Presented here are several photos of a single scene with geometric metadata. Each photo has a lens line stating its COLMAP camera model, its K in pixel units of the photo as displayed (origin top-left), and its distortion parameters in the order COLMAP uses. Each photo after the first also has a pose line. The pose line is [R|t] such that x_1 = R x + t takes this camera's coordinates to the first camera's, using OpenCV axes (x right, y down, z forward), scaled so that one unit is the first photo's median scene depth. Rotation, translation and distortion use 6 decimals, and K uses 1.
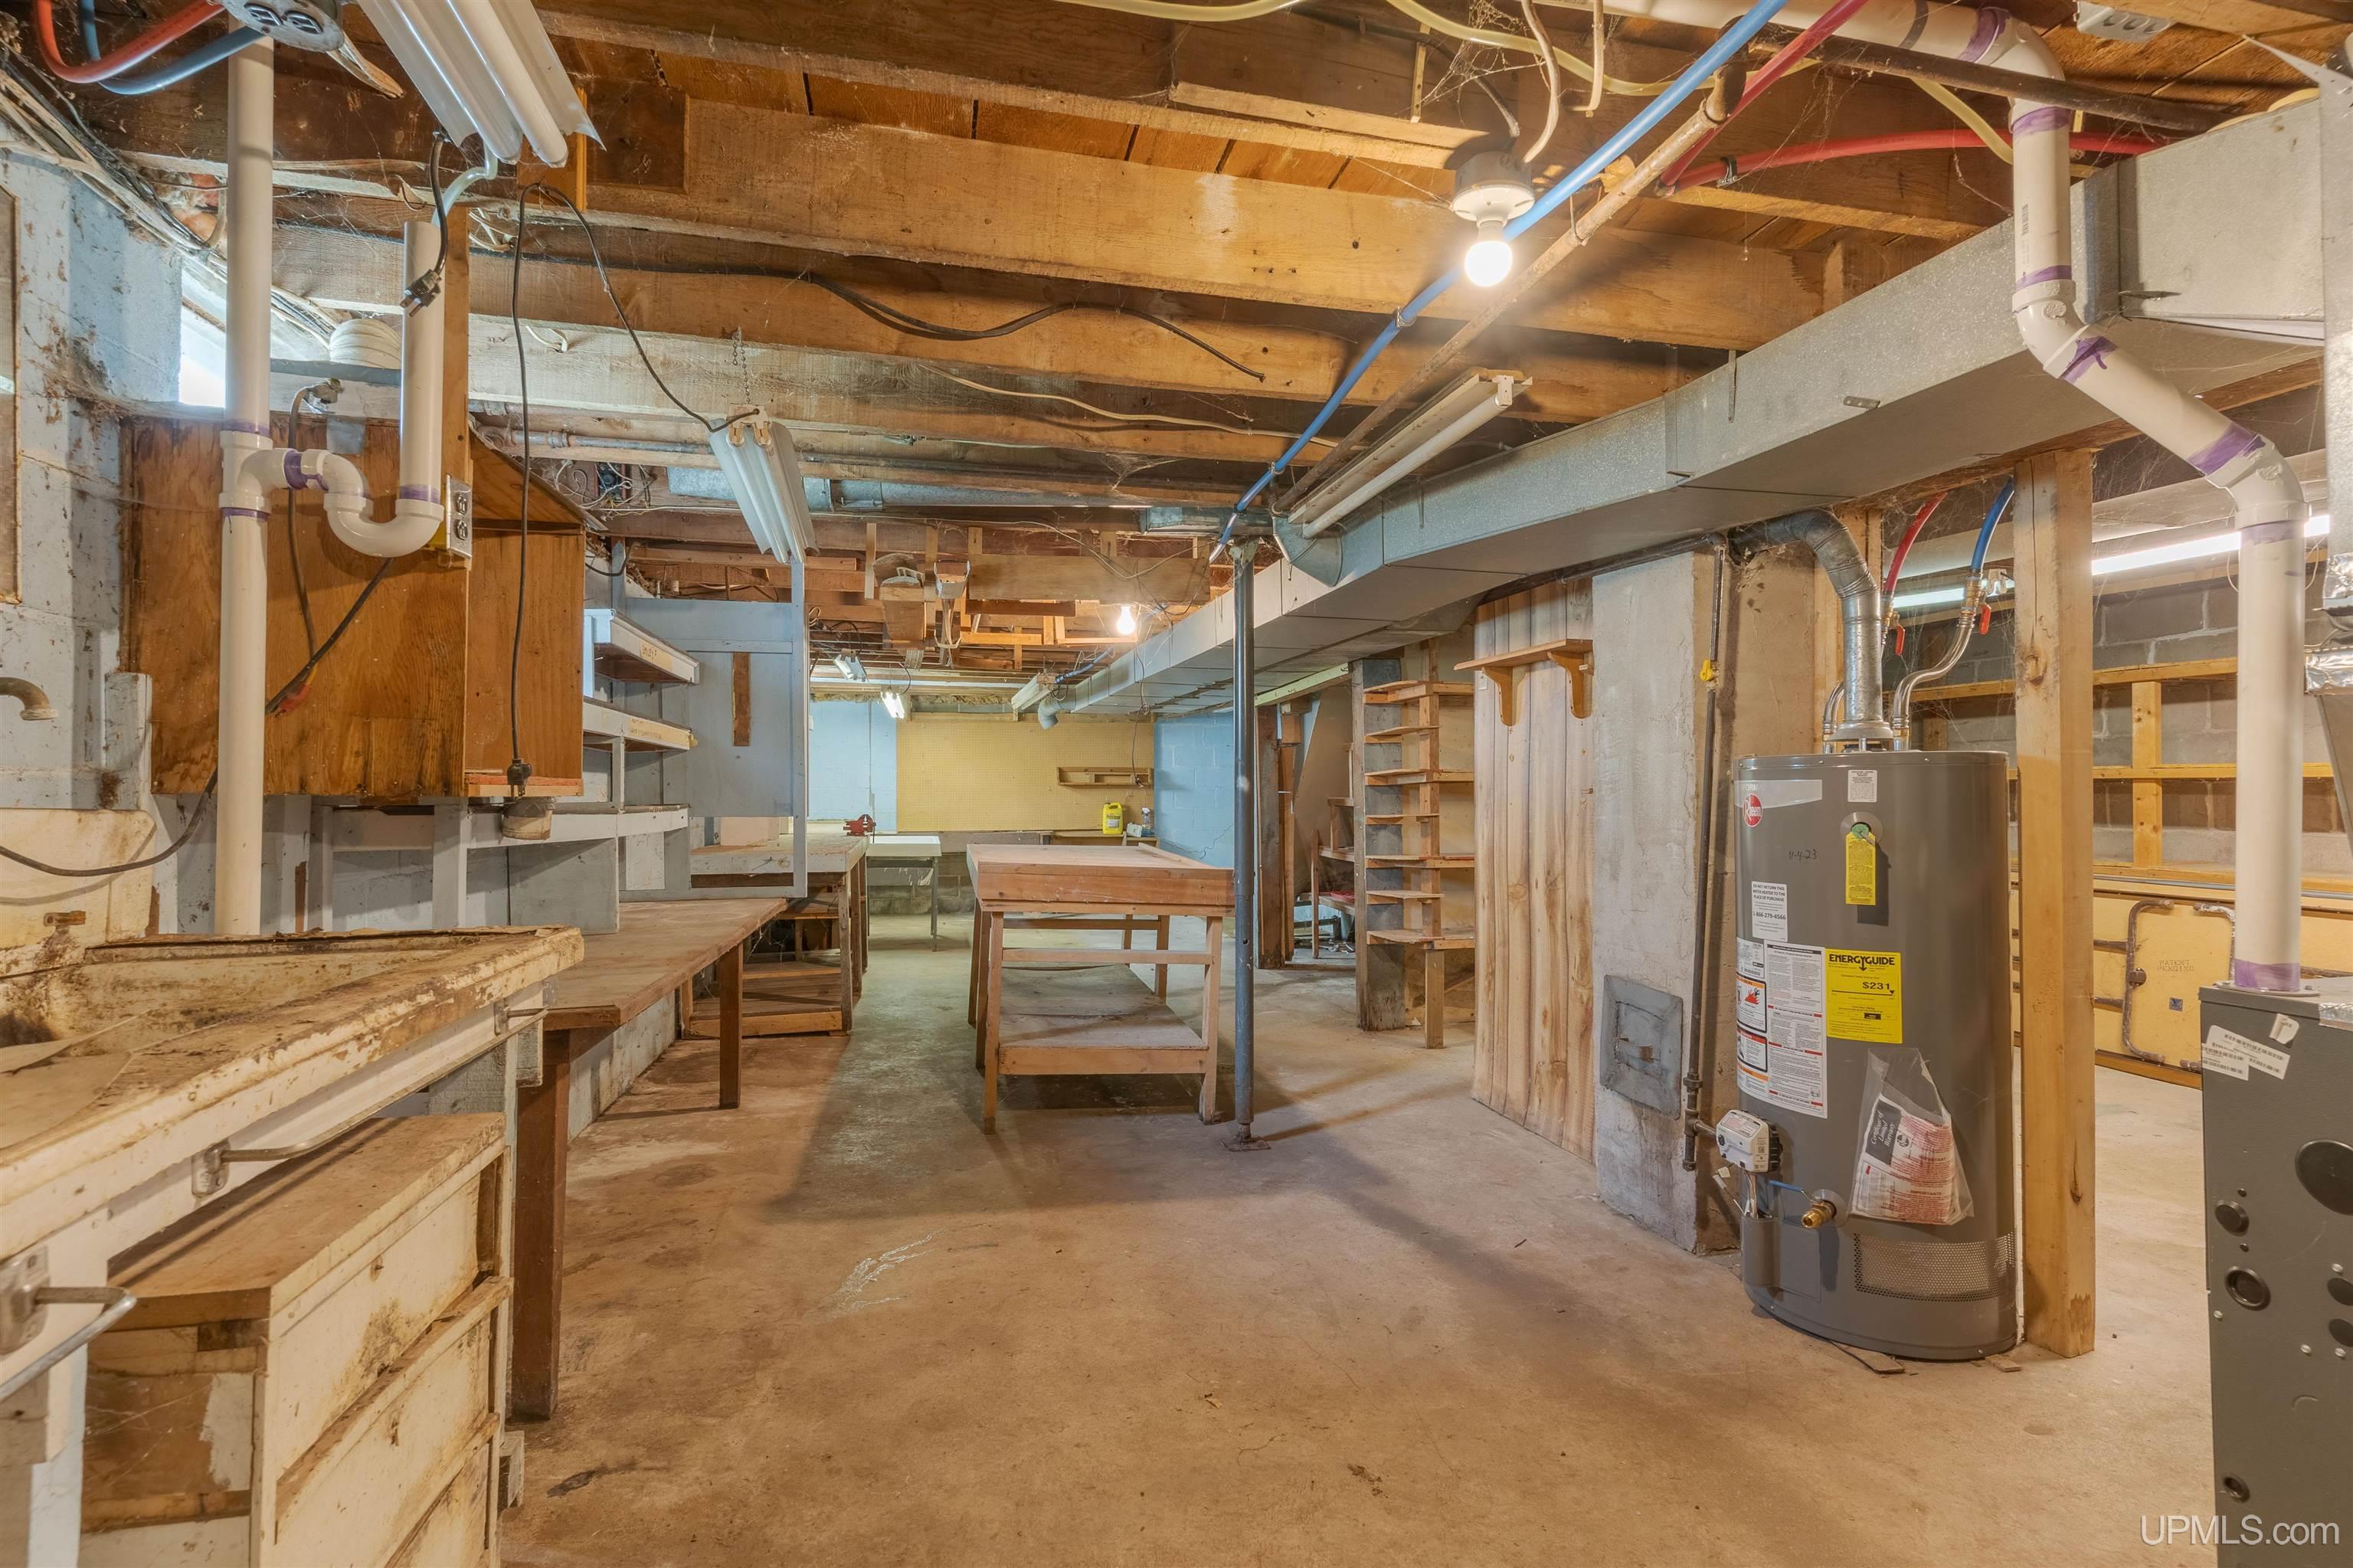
lens RADIAL K [[1137.6, 0, 1182.6], [0, 1137.6, 789.0], [0, 0, 1]] dist [0.005619, -0.001410]
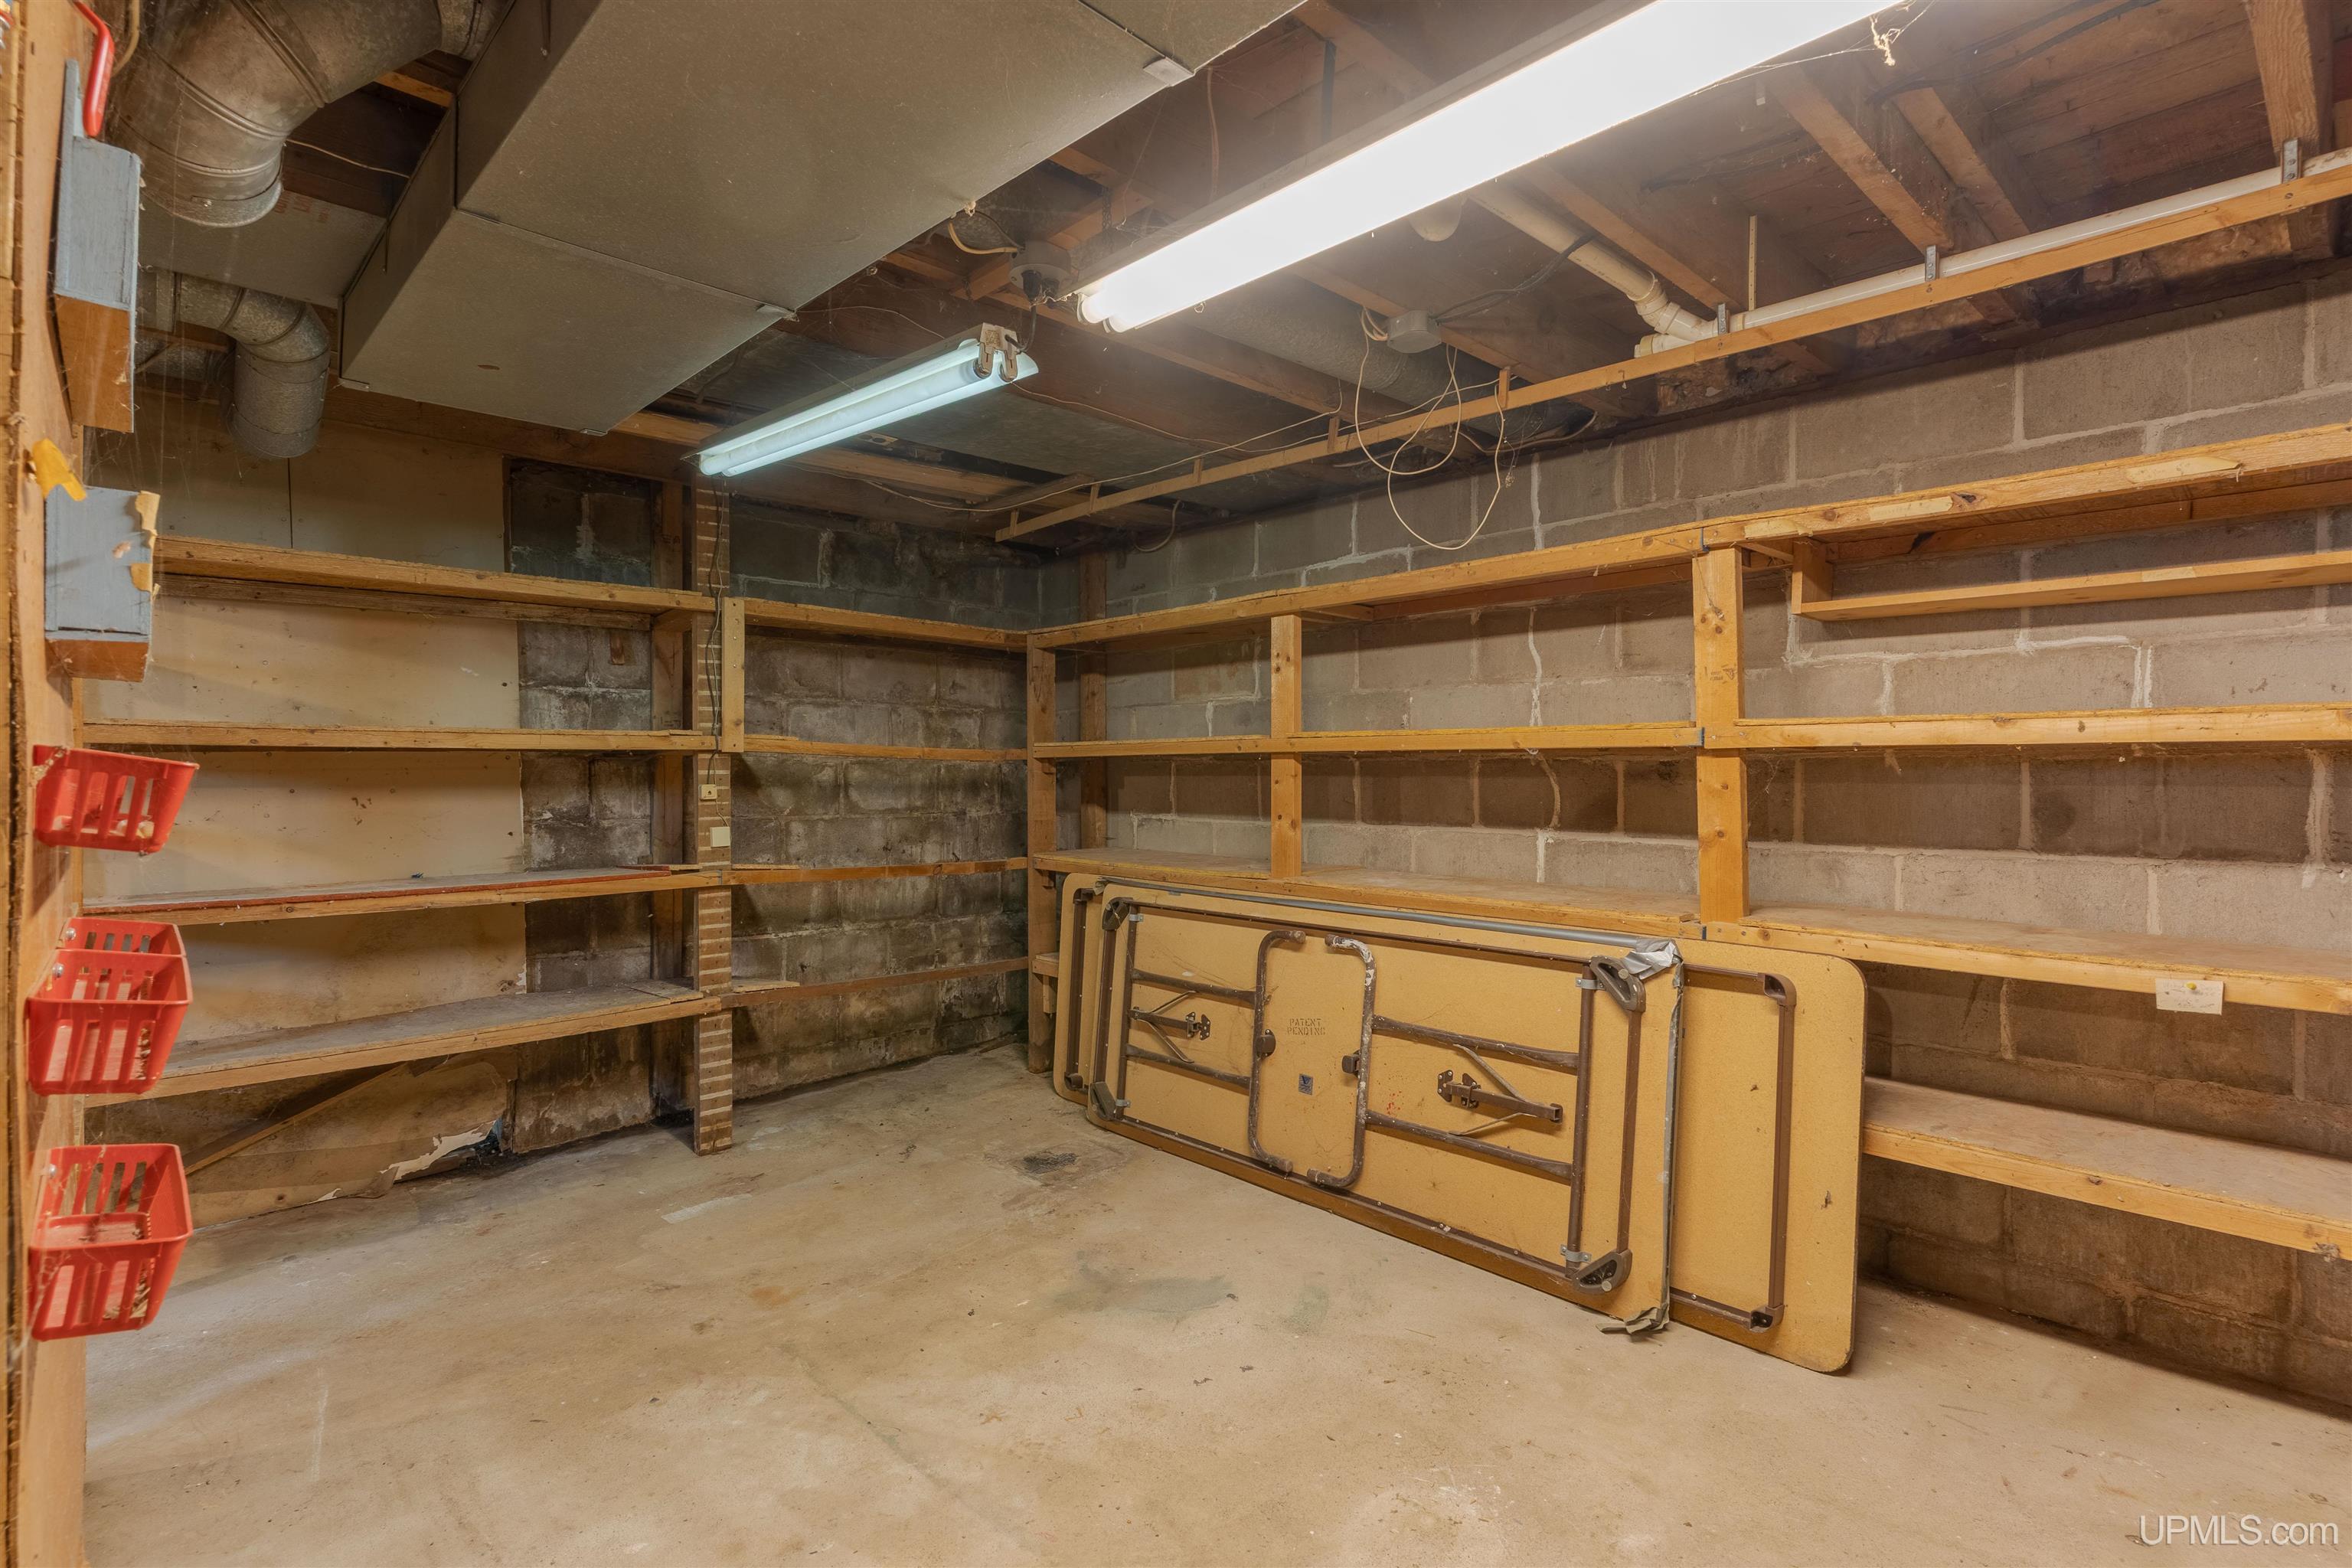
lens RADIAL K [[1137.1, 0, 1176.8], [0, 1137.1, 783.0], [0, 0, 1]] dist [0.005619, -0.001410]
pose [[0.865036, 0.001804, 0.501707, 0.443345], [-0.005542, 0.999967, 0.005960, 0.005670], [-0.501680, -0.007936, 0.865017, 0.434258]]
